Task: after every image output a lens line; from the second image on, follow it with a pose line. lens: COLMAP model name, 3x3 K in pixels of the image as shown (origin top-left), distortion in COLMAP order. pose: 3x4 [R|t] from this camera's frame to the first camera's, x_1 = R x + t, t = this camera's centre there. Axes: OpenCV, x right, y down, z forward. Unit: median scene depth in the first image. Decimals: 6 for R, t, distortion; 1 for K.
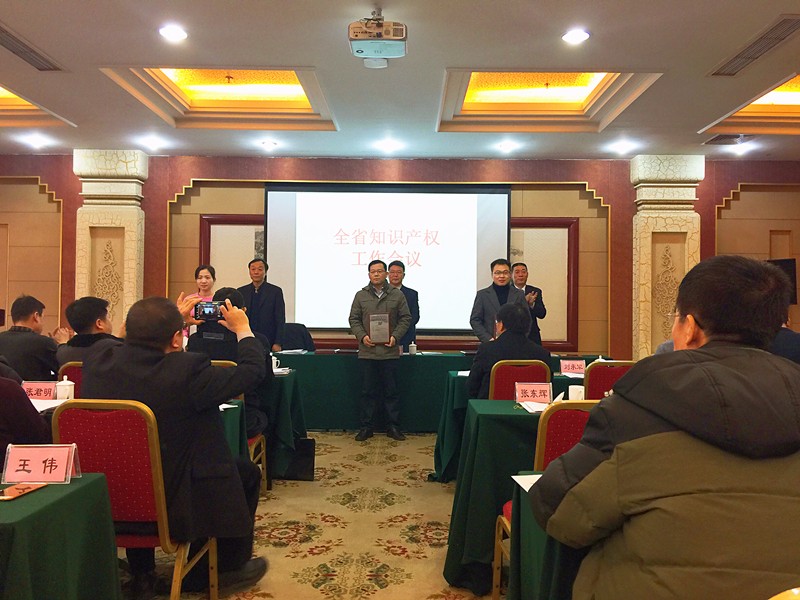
lens RADIAL K [[671.4, 0, 403.0], [0, 671.4, 299.0], [0, 0, 1]] dist [0.093801, -0.137294]
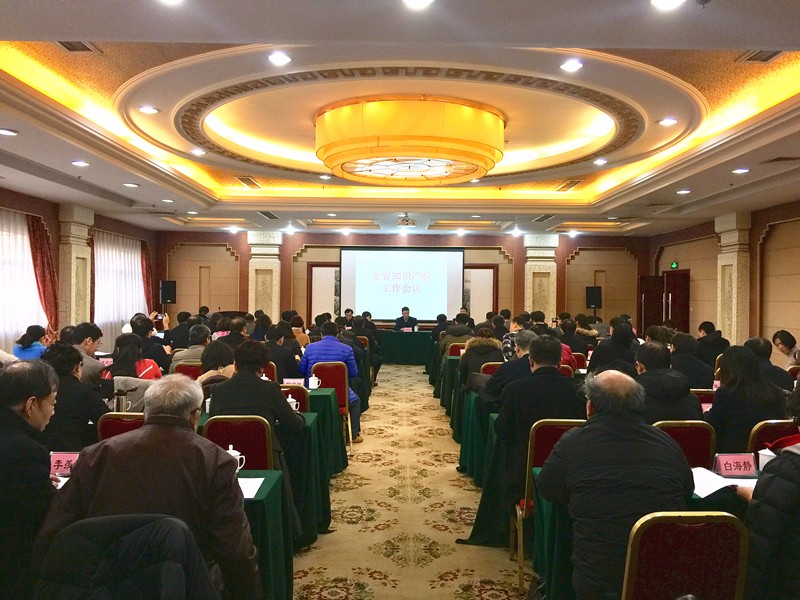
lens RADIAL K [[671.4, 0, 406.0], [0, 671.4, 297.9], [0, 0, 1]] dist [0.093801, -0.137294]
pose [[0.999996, 0.000794, -0.002547, -0.006501], [-0.000750, 0.999850, 0.017329, -0.057051], [0.002561, -0.017327, 0.999847, -1.017342]]
